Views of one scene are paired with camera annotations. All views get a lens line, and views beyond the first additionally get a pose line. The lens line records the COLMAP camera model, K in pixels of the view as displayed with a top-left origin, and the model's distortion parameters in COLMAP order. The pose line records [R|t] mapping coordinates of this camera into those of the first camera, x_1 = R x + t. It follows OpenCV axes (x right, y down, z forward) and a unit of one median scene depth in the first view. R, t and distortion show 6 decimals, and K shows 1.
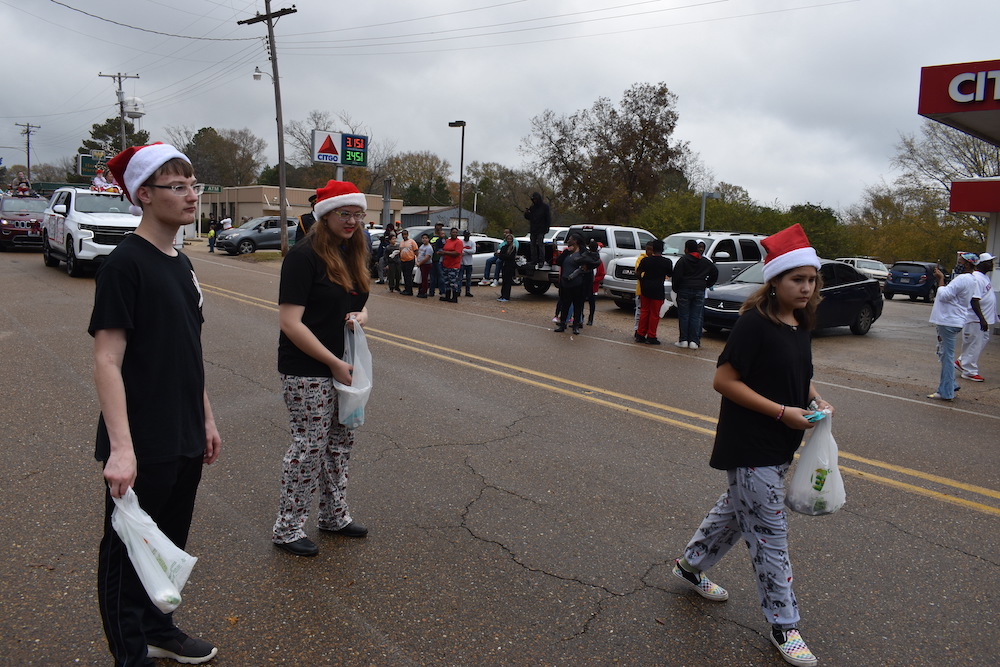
lens RADIAL K [[776.8, 0, 497.4], [0, 776.8, 329.3], [0, 0, 1]] dist [-0.099909, 0.019318]
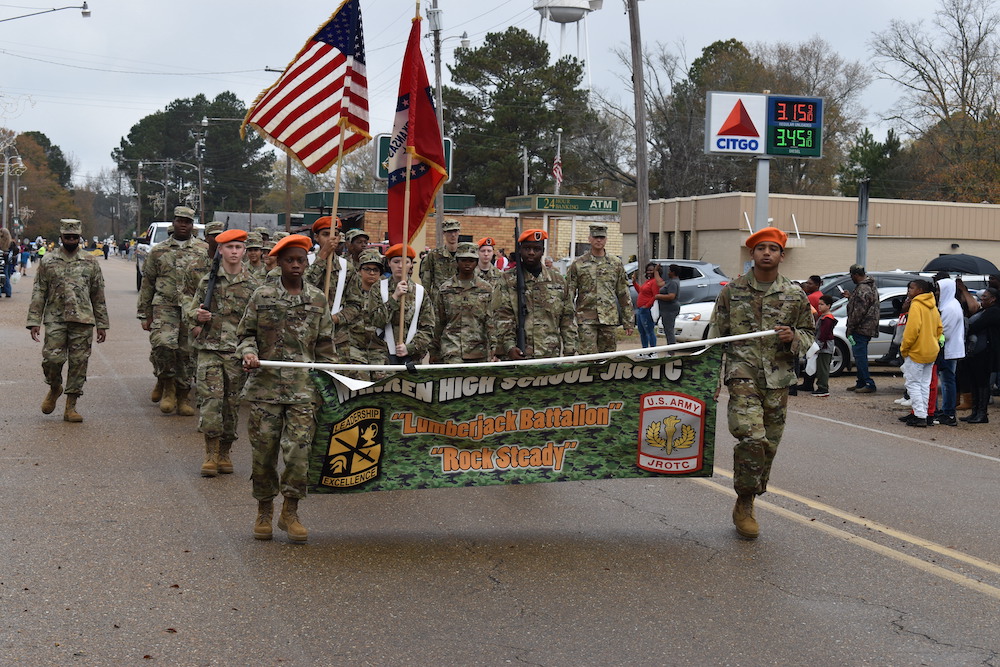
lens RADIAL K [[2267.4, 0, 497.5], [0, 2267.4, 335.1], [0, 0, 1]] dist [0.047374, 0.000000]
pose [[0.884279, -0.007730, -0.466895, 0.127715], [-0.045347, 0.993716, -0.102337, 0.024718], [0.464752, 0.111667, 0.878371, -0.146053]]
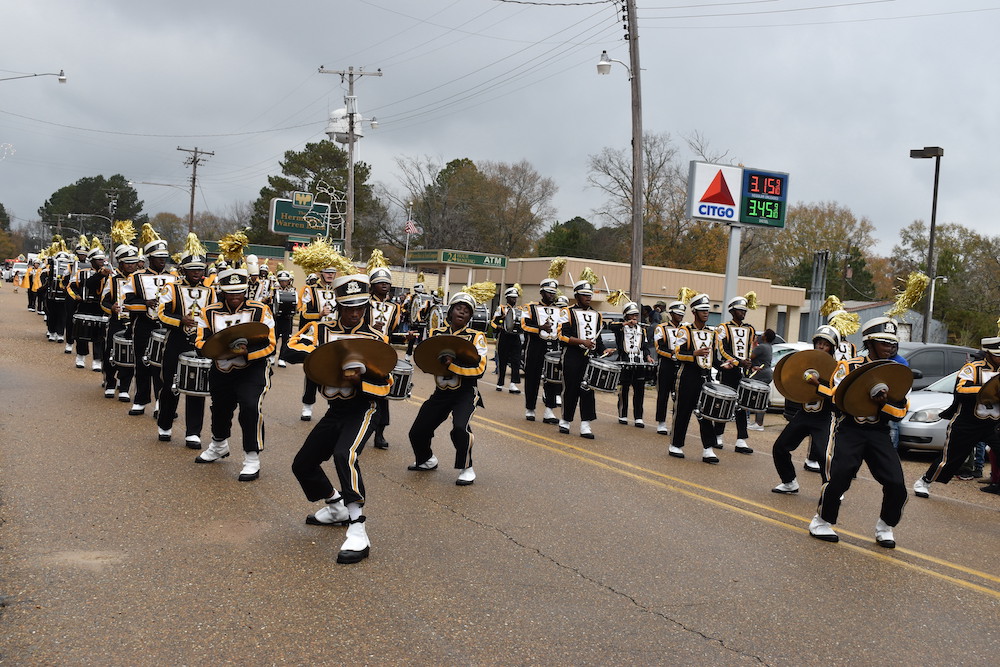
lens RADIAL K [[1361.4, 0, 497.1], [0, 1361.4, 335.1], [0, 0, 1]] dist [-0.037876, 0.000000]
pose [[0.949111, 0.032282, -0.313282, -0.022259], [-0.072442, 0.990438, -0.117411, -0.002928], [0.306496, 0.134130, 0.942374, 0.014505]]
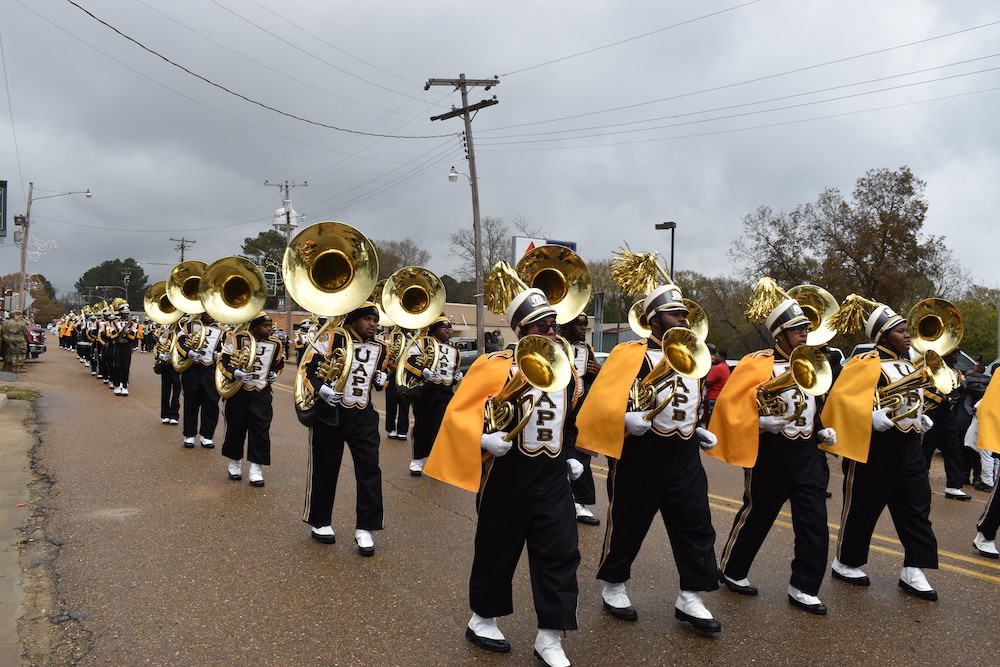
lens RADIAL K [[911.5, 0, 498.7], [0, 911.5, 331.8], [0, 0, 1]] dist [-0.085220, 0.000000]
pose [[0.978905, -0.017489, -0.203567, -0.018914], [-0.012760, 0.989152, -0.146340, -0.002270], [0.203918, 0.145850, 0.968063, 0.010429]]
